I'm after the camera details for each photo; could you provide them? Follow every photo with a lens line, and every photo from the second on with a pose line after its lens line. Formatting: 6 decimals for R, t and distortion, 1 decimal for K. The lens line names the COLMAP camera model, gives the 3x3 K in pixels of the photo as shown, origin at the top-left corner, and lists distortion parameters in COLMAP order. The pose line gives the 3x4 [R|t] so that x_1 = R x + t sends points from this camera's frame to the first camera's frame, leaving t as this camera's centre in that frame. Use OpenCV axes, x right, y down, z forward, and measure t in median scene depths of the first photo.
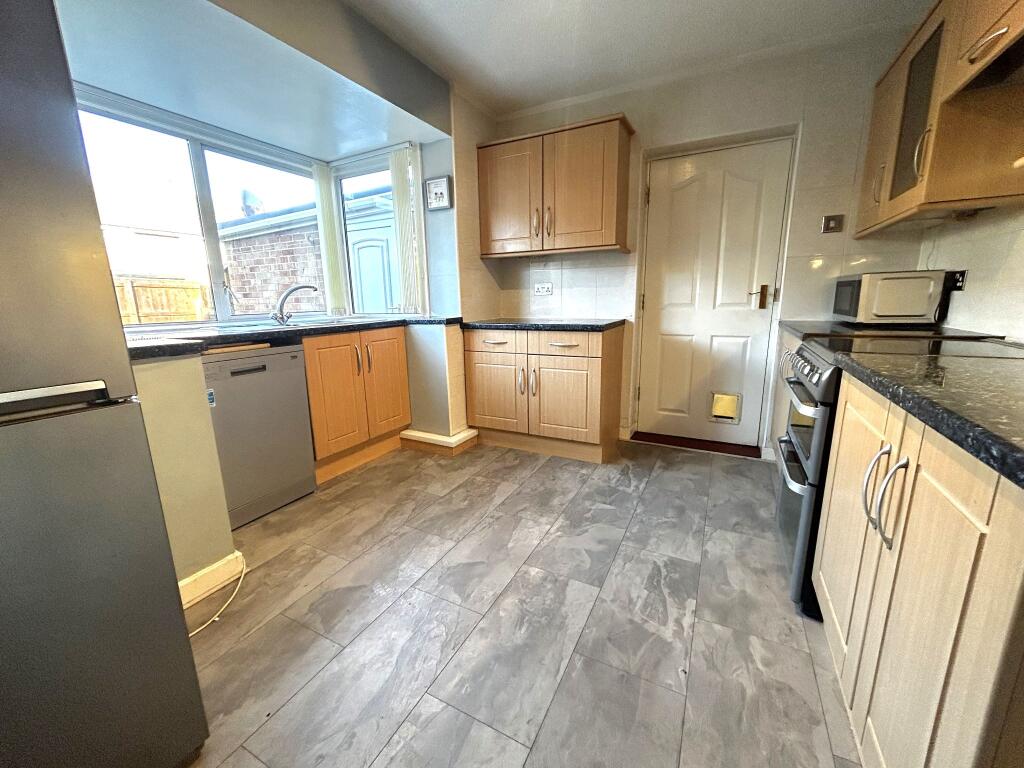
lens RADIAL K [[411.8, 0, 512.0], [0, 411.8, 384.0], [0, 0, 1]] dist [0.001951, 0.000366]
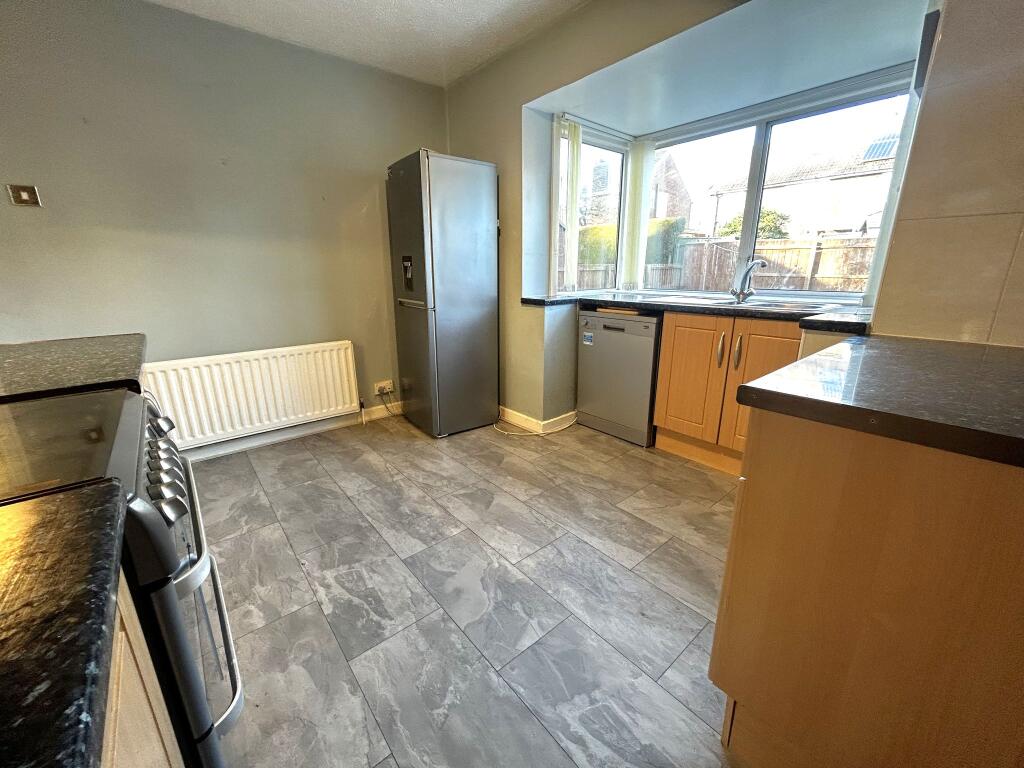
lens RADIAL K [[412.7, 0, 512.0], [0, 412.7, 384.0], [0, 0, 1]] dist [-0.001130, 0.000298]
pose [[-0.388824, 0.268395, -0.881352, 0.629163], [-0.178011, 0.916715, 0.357696, -0.245661], [0.903951, 0.295971, -0.308663, 0.984264]]
